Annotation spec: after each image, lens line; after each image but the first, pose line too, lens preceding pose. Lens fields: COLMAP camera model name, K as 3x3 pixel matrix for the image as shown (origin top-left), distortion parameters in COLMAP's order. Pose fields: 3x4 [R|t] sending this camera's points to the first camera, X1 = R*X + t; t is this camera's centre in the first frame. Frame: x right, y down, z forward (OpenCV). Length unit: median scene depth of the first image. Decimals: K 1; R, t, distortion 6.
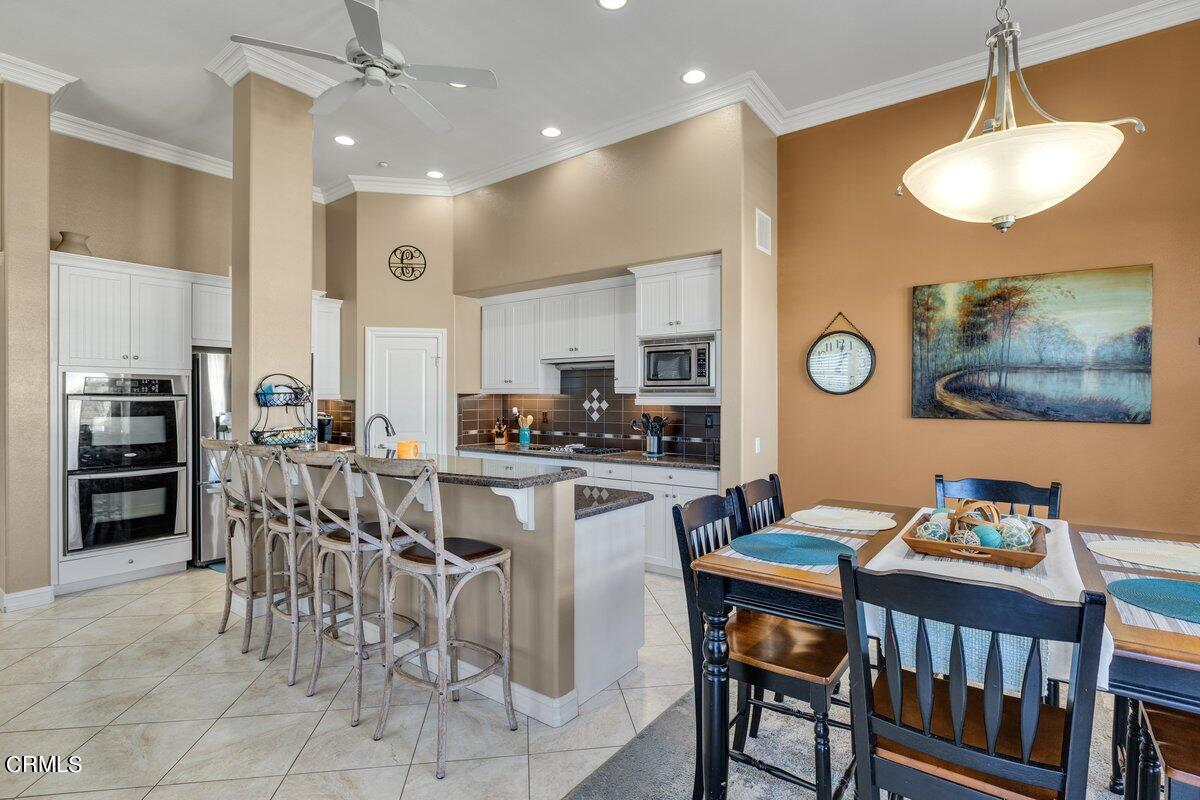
lens RADIAL K [[572.0, 0, 598.2], [0, 572.0, 397.2], [0, 0, 1]] dist [-0.005513, 0.000708]
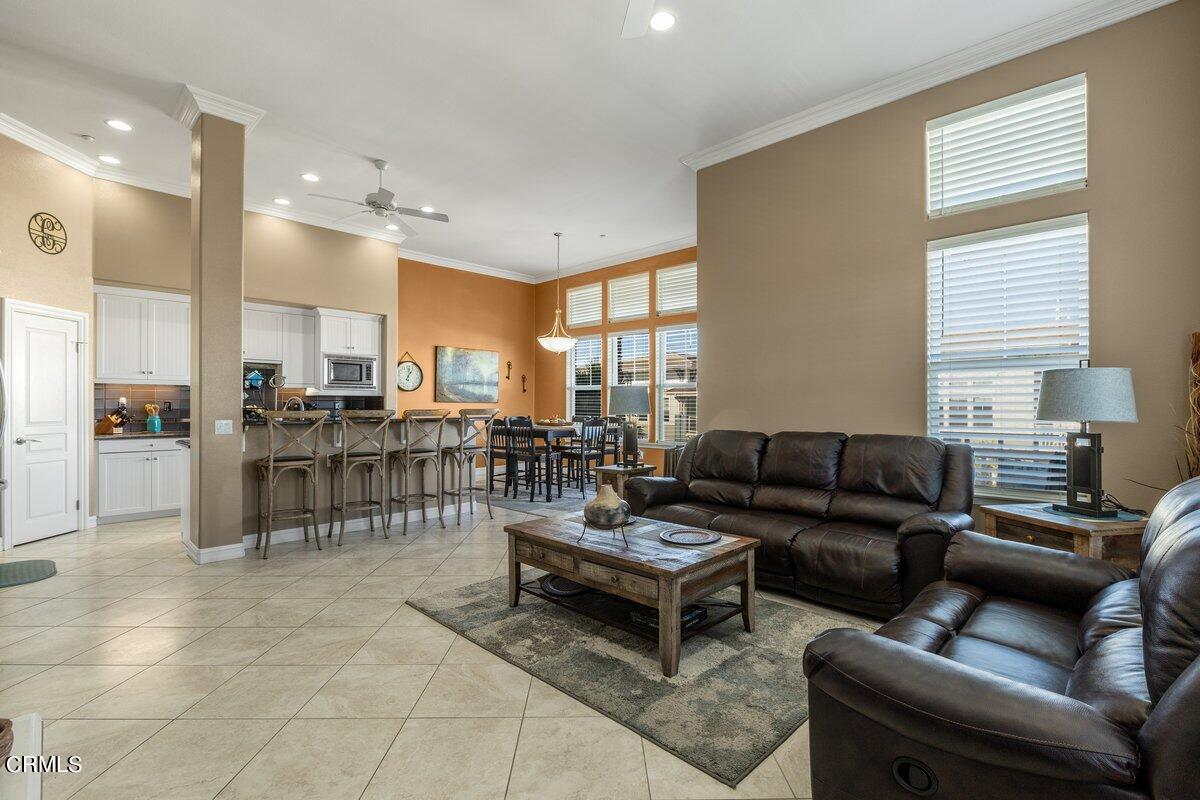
lens RADIAL K [[541.2, 0, 597.8], [0, 541.2, 400.4], [0, 0, 1]] dist [-0.001312, -0.003776]
pose [[0.122886, 0.007631, 0.992392, -1.238931], [-0.001495, 0.999971, -0.007505, 0.035557], [-0.992420, -0.000562, 0.122893, 0.055427]]
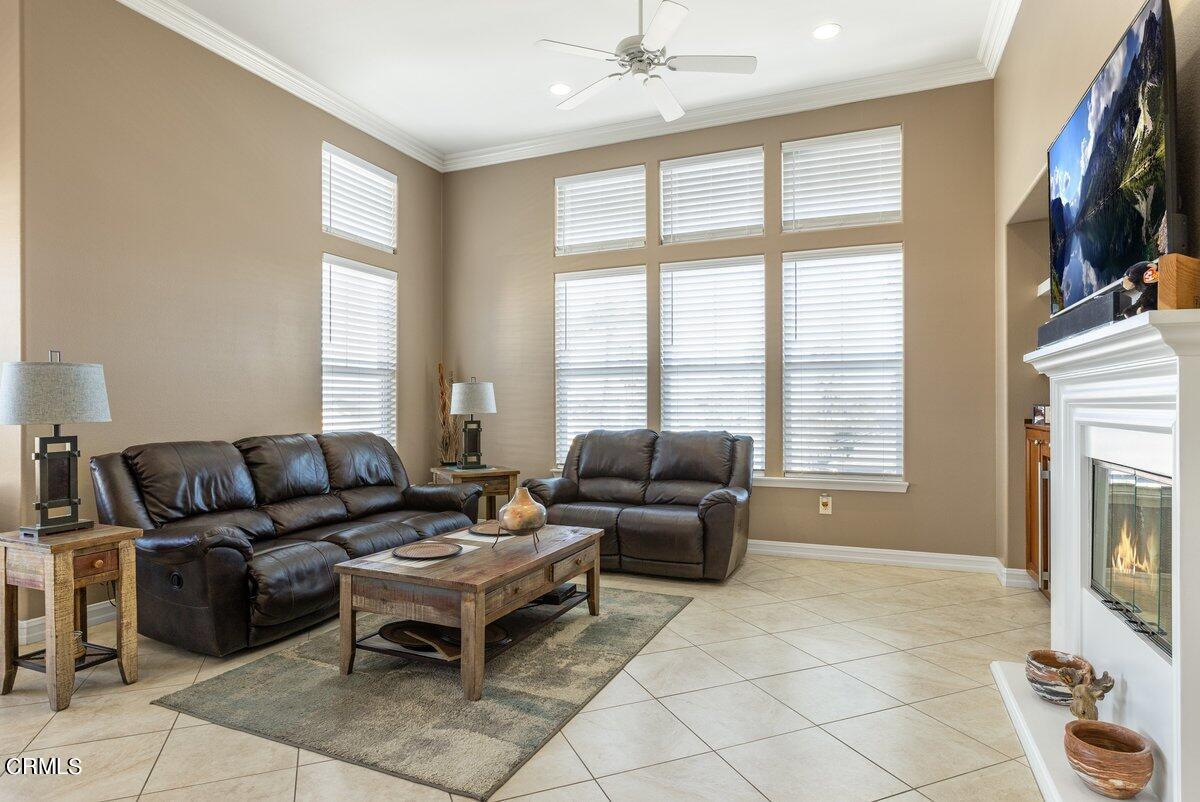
lens RADIAL K [[664.6, 0, 615.9], [0, 664.6, 400.5], [0, 0, 1]] dist [-0.008078, 0.003090]
pose [[-0.962952, -0.000637, -0.269671, -0.572012], [0.002671, 0.999926, -0.011898, 0.042955], [0.269659, -0.012177, -0.962879, 0.783770]]
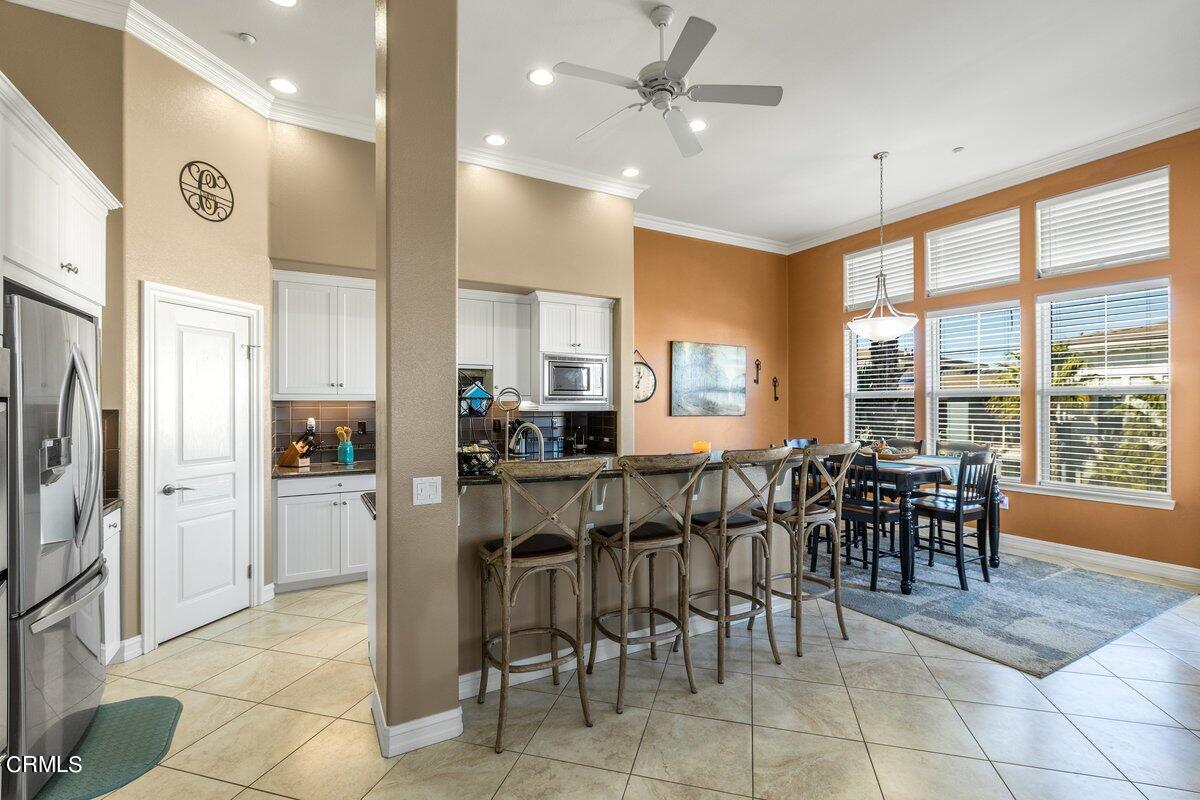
lens RADIAL K [[534.5, 0, 598.9], [0, 534.5, 400.4], [0, 0, 1]] dist [0.003464, -0.002076]
pose [[0.401647, 0.007379, 0.915765, -0.818531], [0.002243, 0.999957, -0.009041, 0.001608], [-0.915792, 0.005685, 0.401613, 0.433813]]
